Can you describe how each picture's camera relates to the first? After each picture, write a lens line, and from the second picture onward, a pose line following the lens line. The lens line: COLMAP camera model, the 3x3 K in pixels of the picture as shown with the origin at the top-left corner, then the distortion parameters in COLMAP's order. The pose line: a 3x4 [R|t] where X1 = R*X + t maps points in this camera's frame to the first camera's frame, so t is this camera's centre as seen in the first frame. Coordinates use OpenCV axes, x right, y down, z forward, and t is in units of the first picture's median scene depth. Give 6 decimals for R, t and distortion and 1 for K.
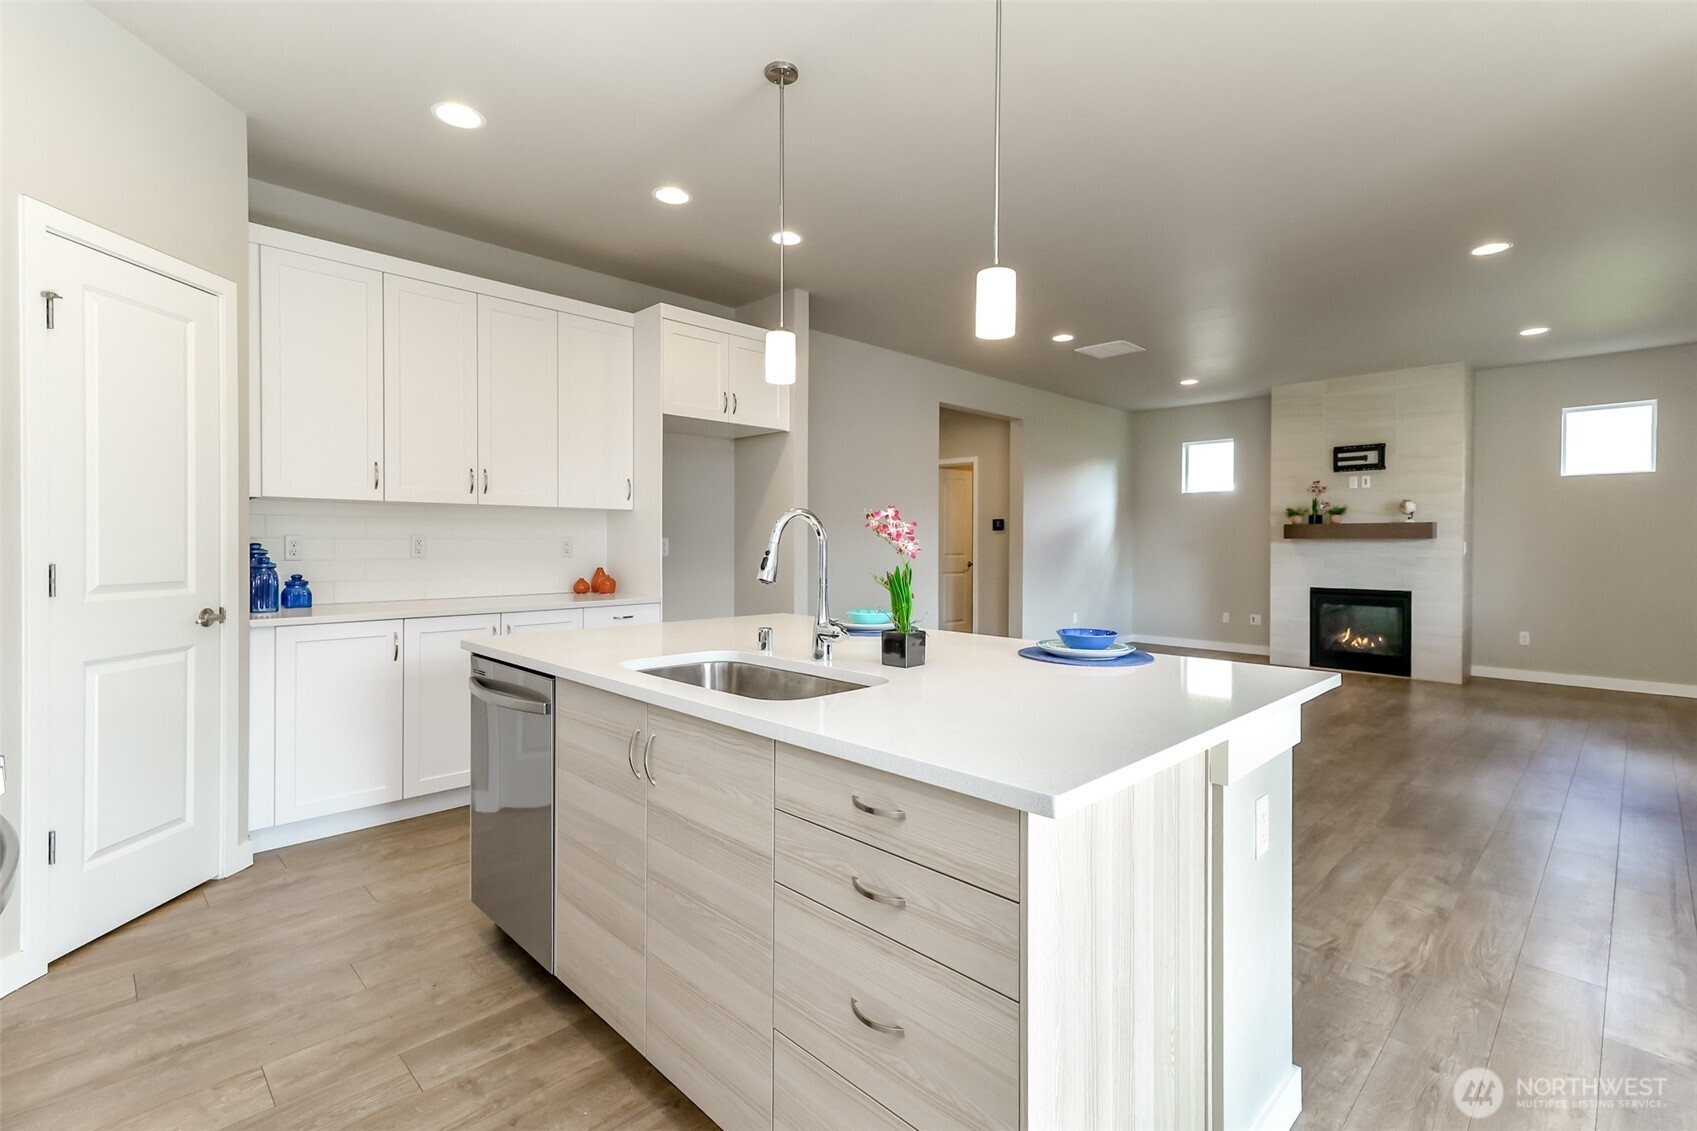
lens RADIAL K [[774.9, 0, 846.3], [0, 774.9, 552.9], [0, 0, 1]] dist [0.013769, -0.000070]
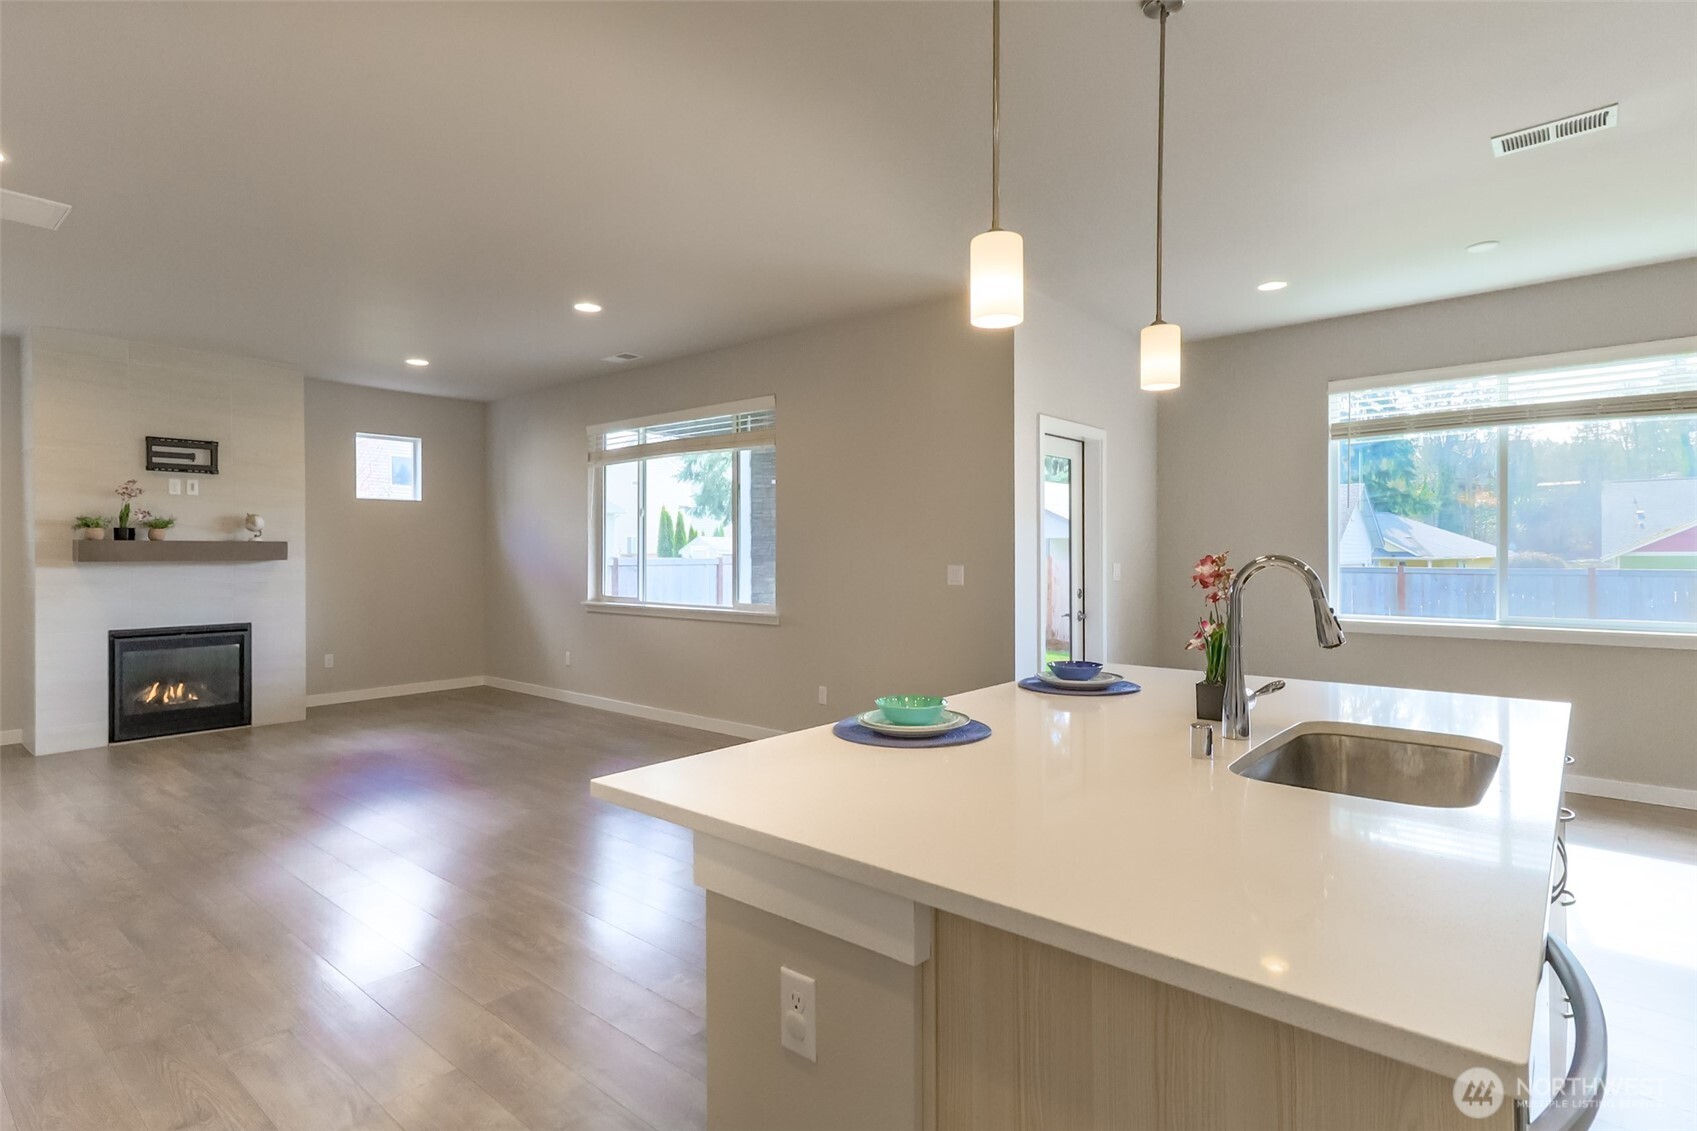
lens RADIAL K [[855.9, 0, 852.0], [0, 855.9, 547.3], [0, 0, 1]] dist [0.036337, 0.000796]
pose [[-0.084281, 0.004016, 0.996434, -0.258183], [0.016450, 0.999861, -0.002638, -0.018092], [-0.996306, 0.016169, -0.084335, 0.415569]]
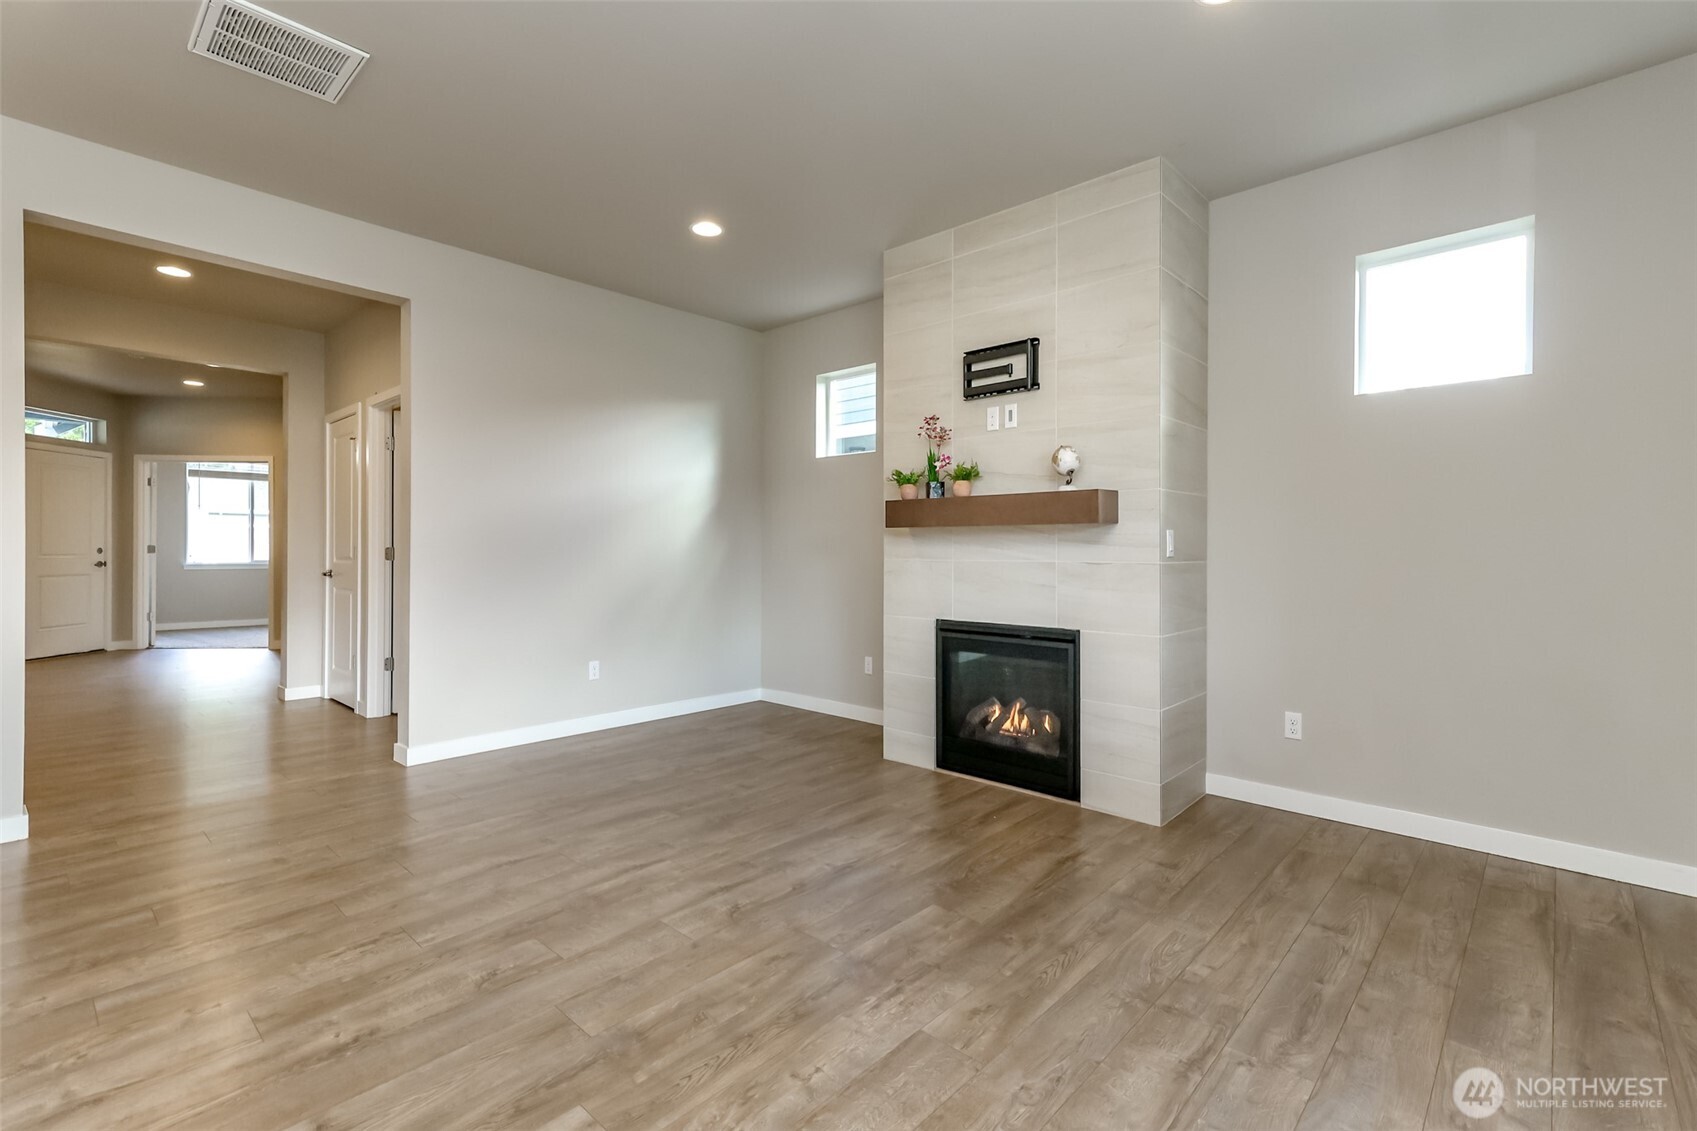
lens RADIAL K [[774.9, 0, 855.7], [0, 774.9, 552.4], [0, 0, 1]] dist [0.013769, -0.000070]
pose [[0.999000, 0.000000, 0.044707, 0.538128], [0.000399, 0.999960, -0.008918, 0.003483], [-0.044705, 0.008927, 0.998960, 0.491810]]
